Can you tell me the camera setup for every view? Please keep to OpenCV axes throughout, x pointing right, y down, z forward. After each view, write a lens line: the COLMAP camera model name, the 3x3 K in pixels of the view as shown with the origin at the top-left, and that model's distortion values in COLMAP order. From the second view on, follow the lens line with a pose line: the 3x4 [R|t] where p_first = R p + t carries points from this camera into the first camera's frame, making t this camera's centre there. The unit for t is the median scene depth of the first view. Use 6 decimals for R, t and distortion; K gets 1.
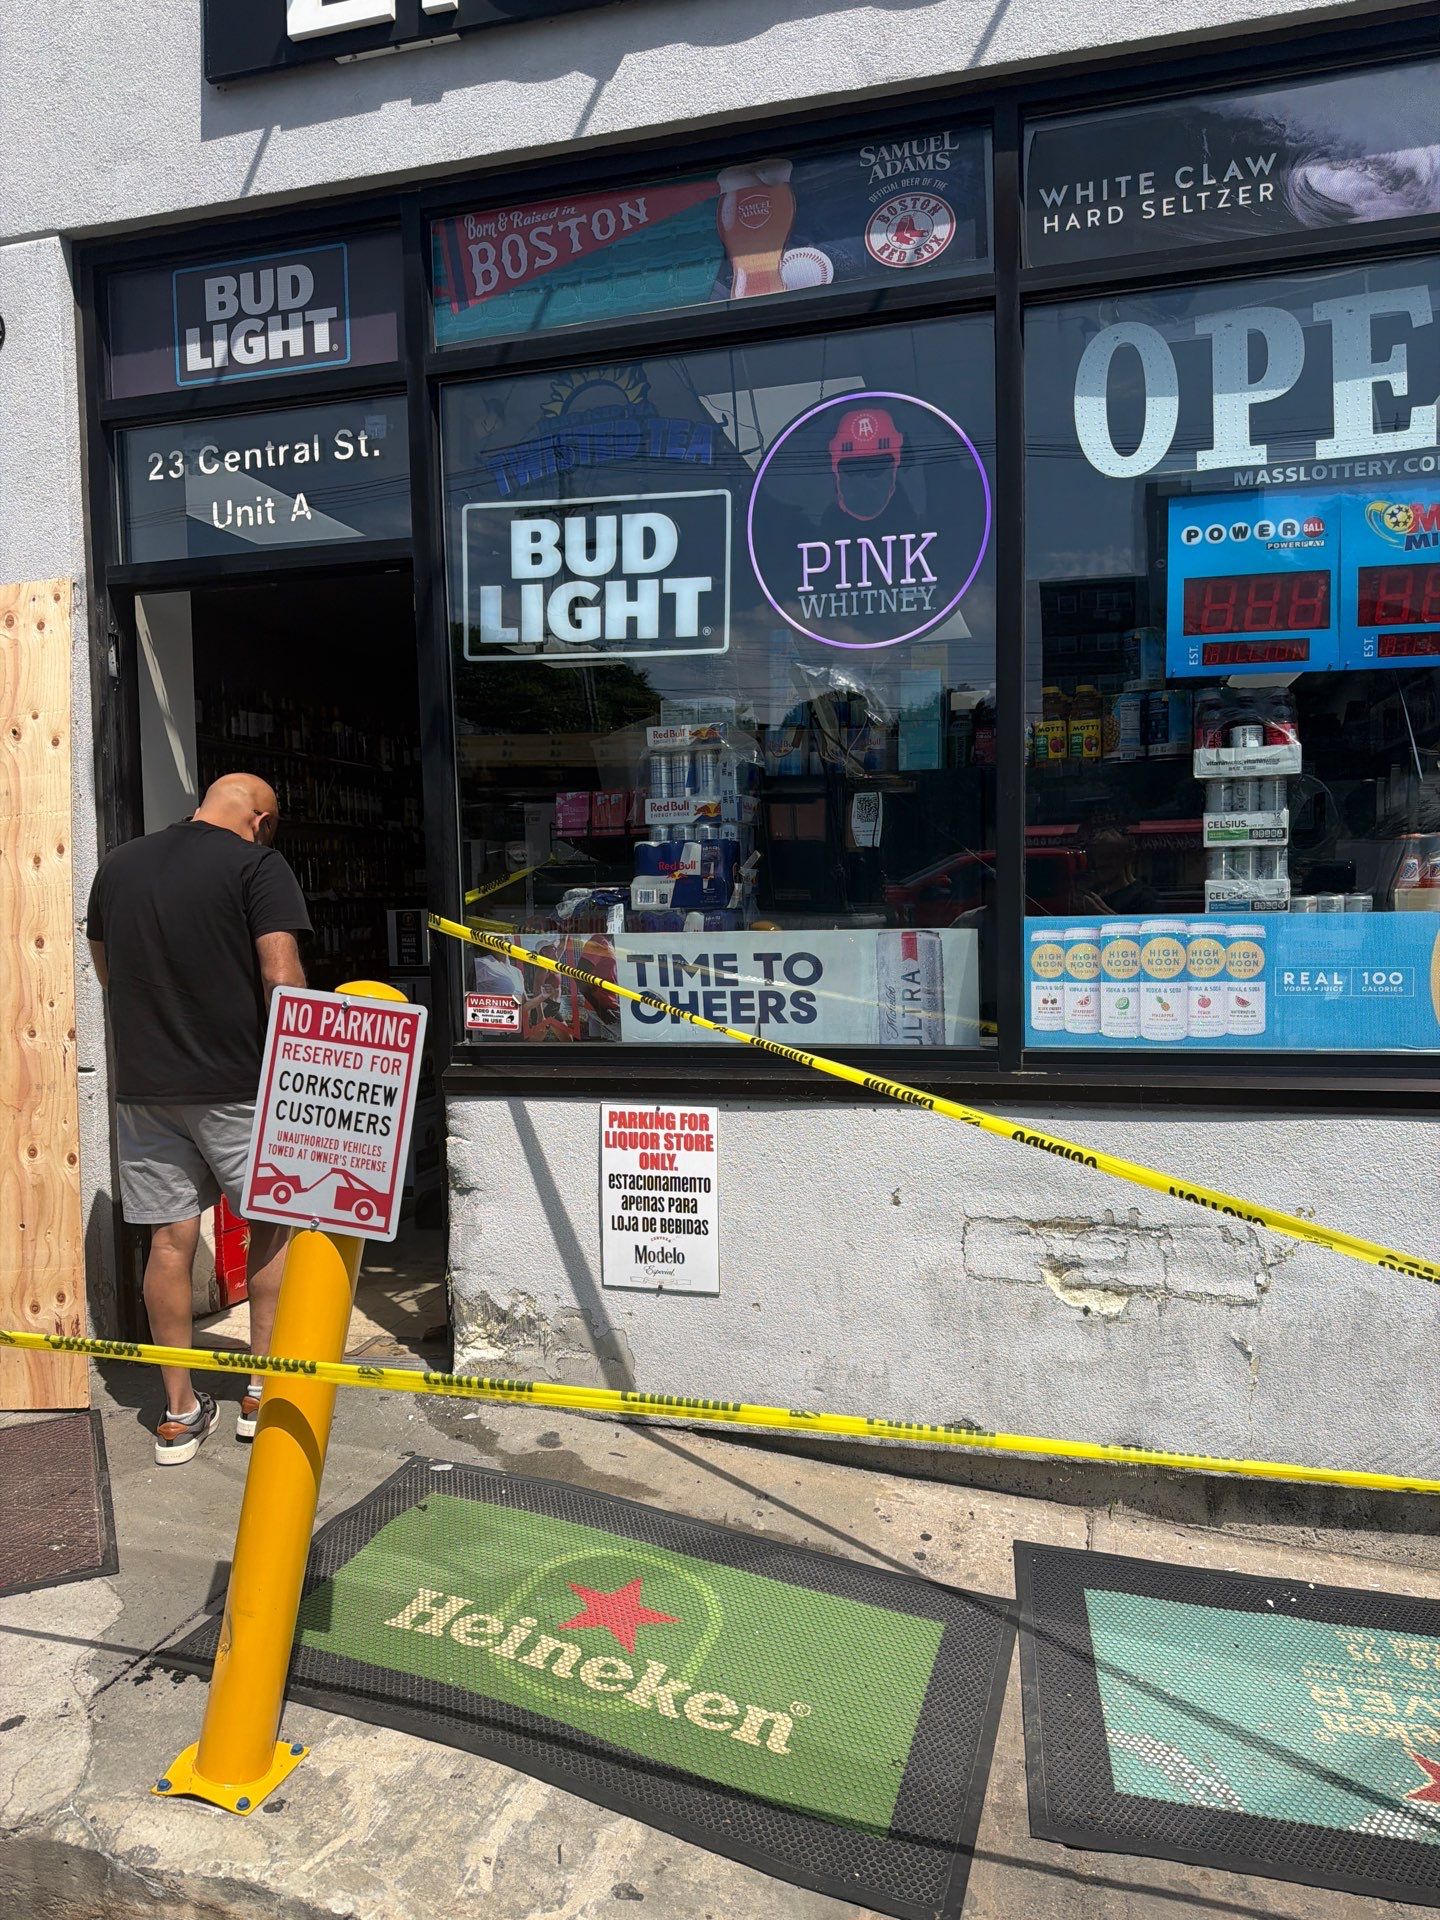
lens RADIAL K [[1365.0, 0, 711.9], [0, 1365.0, 964.3], [0, 0, 1]] dist [0.032399, -0.042792]
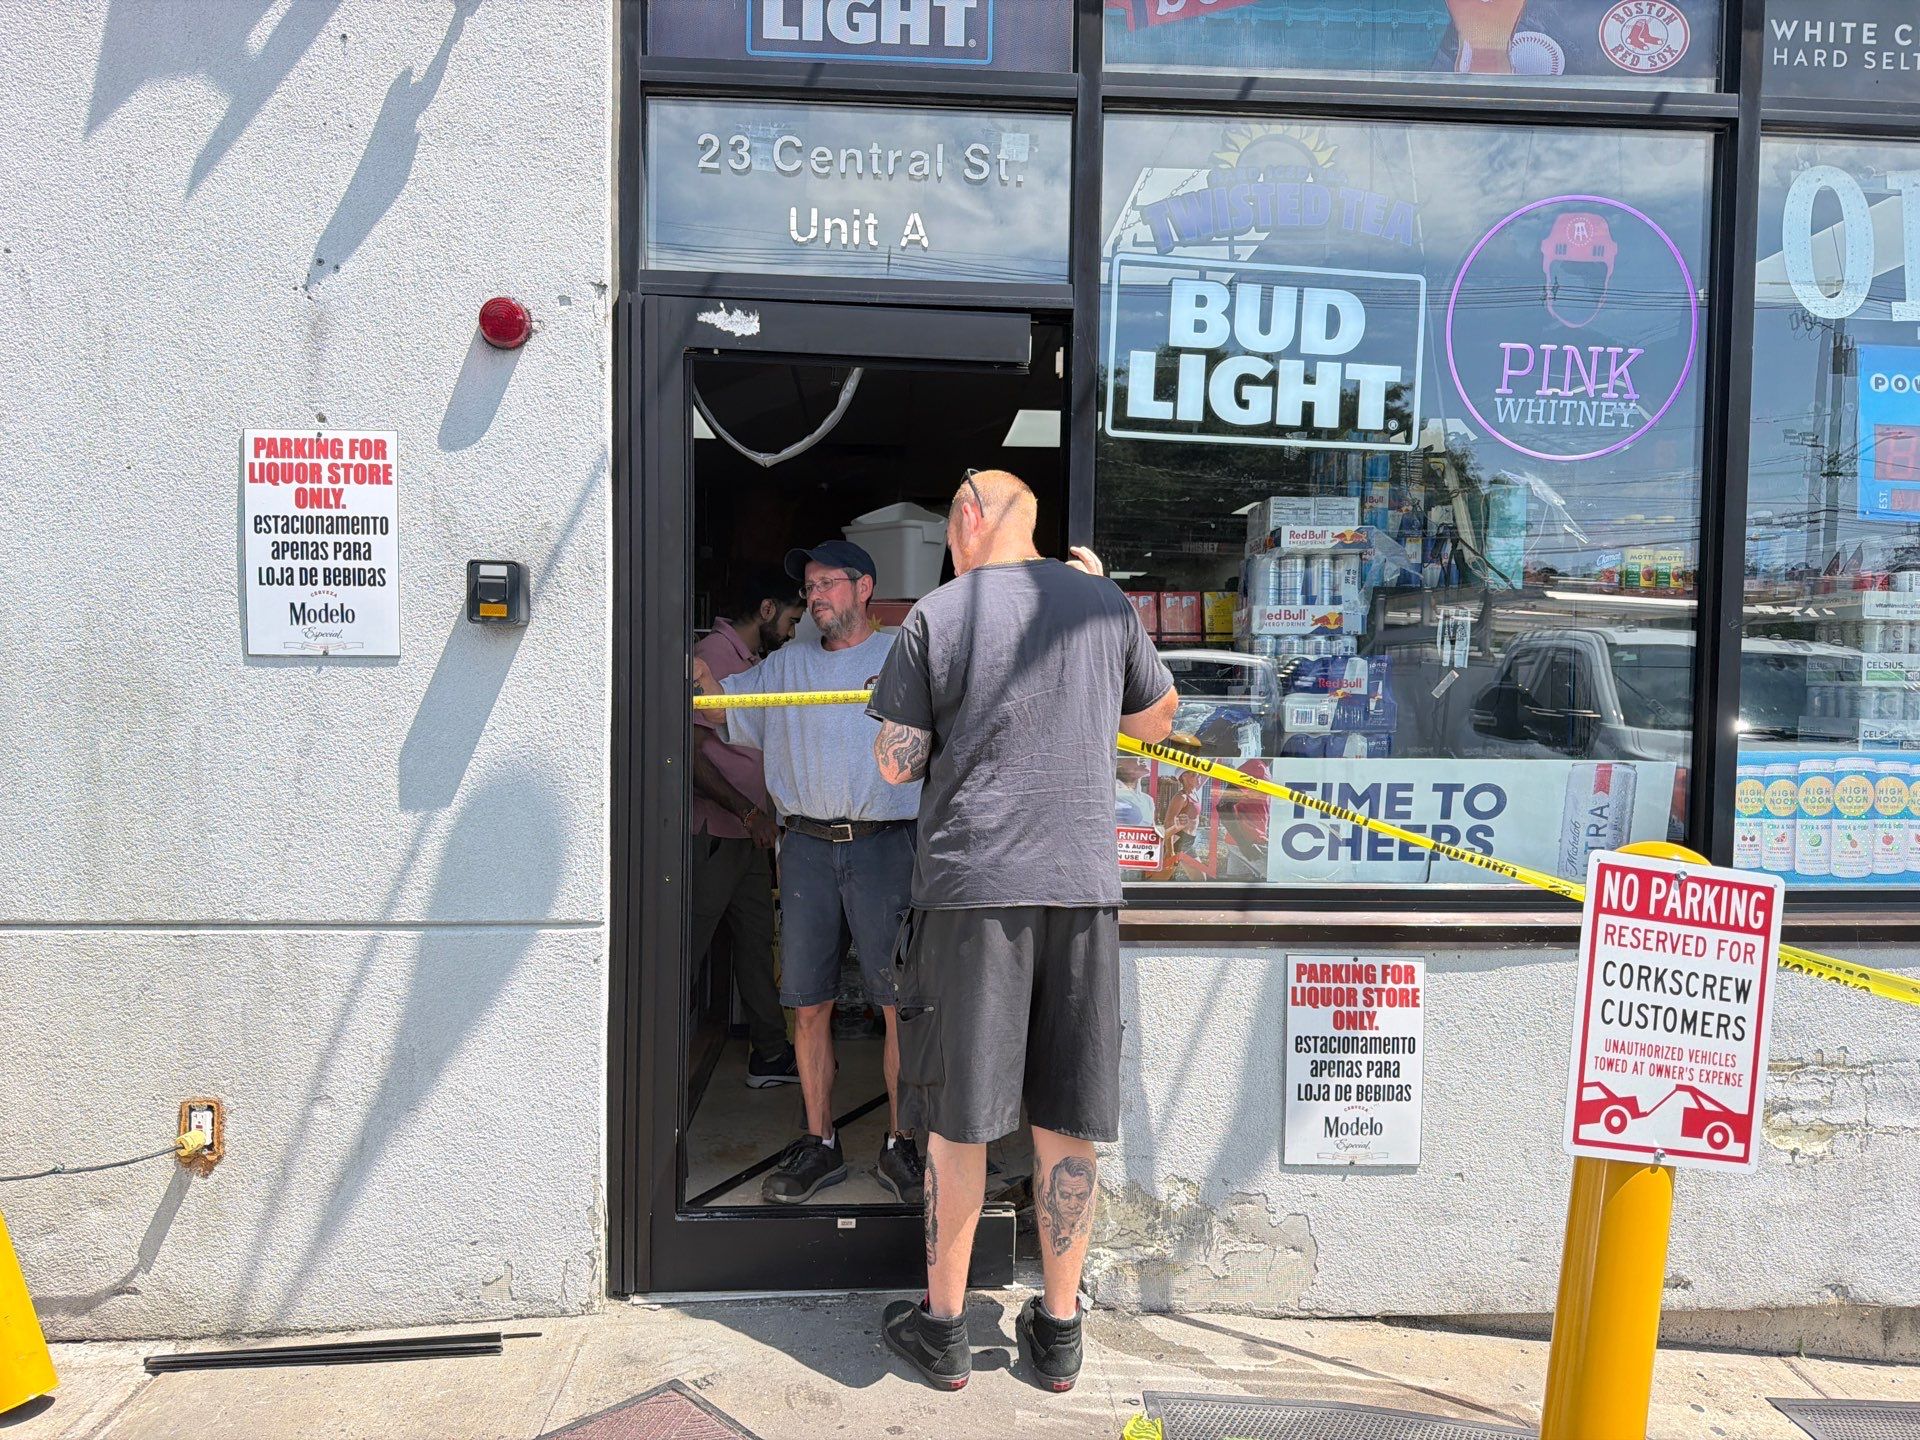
lens RADIAL K [[1365.0, 0, 965.6], [0, 1365.0, 736.6], [0, 0, 1]] dist [0.032399, -0.042792]
pose [[0.944666, 0.019787, 0.327437, -0.566138], [-0.014840, 0.999735, -0.017600, -0.018747], [-0.327699, 0.011767, 0.944709, 0.237066]]
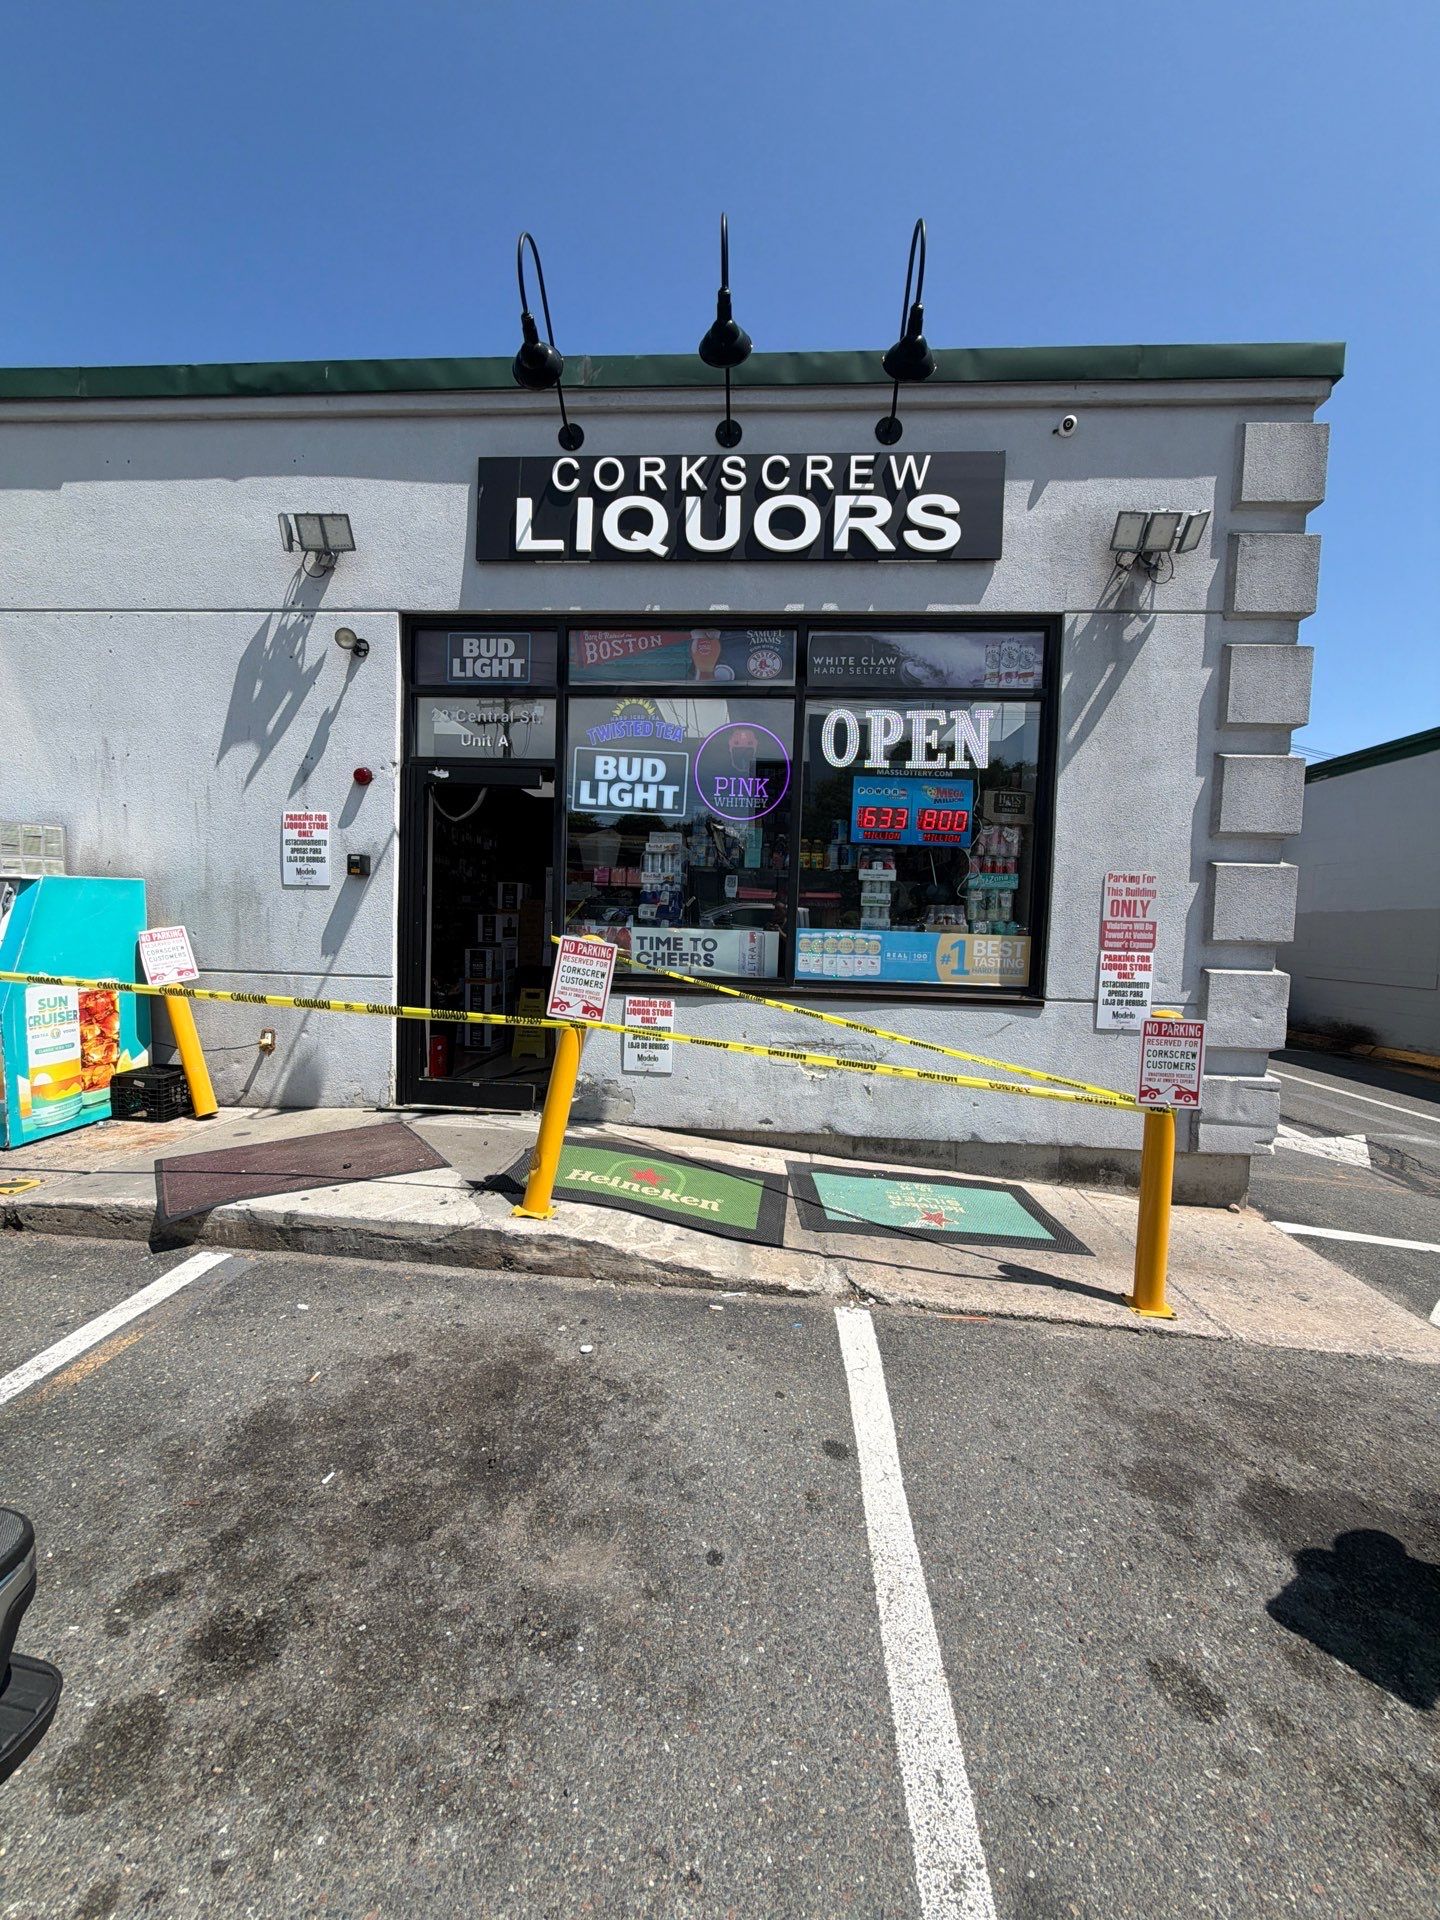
lens RADIAL K [[766.1, 0, 720.5], [0, 766.1, 960.9], [0, 0, 1]] dist [-0.000134, 0.000050]
pose [[0.978859, 0.040740, 0.200436, -0.194096], [-0.040474, 0.999166, -0.005428, 0.039536], [-0.200490, -0.002799, 0.979692, -0.389908]]
